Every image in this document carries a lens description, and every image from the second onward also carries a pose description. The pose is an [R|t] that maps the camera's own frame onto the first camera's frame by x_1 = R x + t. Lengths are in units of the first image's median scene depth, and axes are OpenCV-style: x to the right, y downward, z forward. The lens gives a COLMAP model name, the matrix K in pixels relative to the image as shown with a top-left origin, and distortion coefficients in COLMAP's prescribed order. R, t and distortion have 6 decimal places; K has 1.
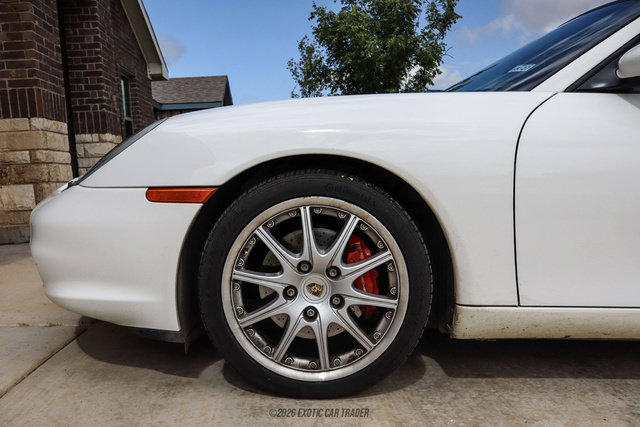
lens RADIAL K [[577.6, 0, 320.6], [0, 577.6, 234.3], [0, 0, 1]] dist [0.001079, -0.004949]
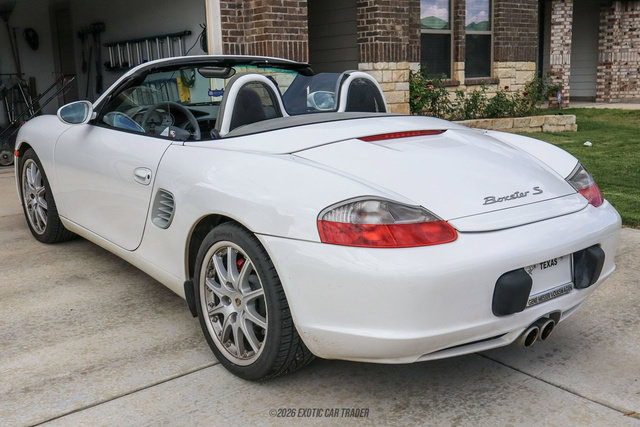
lens RADIAL K [[723.7, 0, 306.3], [0, 723.7, 225.7], [0, 0, 1]] dist [-0.009867, 0.011766]
pose [[0.612648, 0.187375, -0.767824, 0.960897], [-0.085324, 0.981493, 0.171438, -0.127355], [0.785737, -0.039517, 0.617297, 0.002025]]
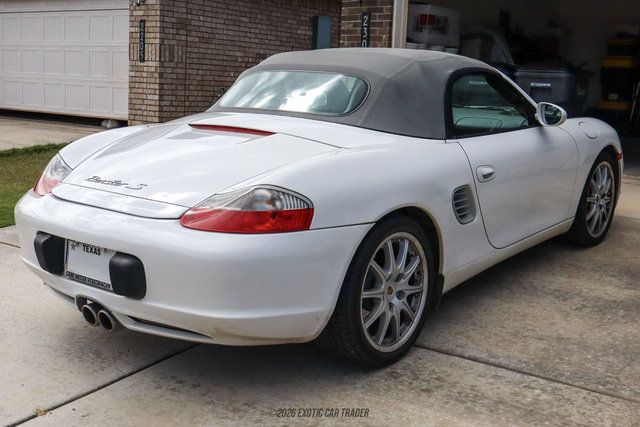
lens RADIAL K [[779.1, 0, 323.1], [0, 779.1, 213.2], [0, 0, 1]] dist [0.004624, 0.014874]
pose [[-0.626690, 0.153663, -0.763968, 1.007512], [-0.094846, 0.958036, 0.270501, -0.231634], [0.773475, 0.241979, -0.585818, 0.975303]]
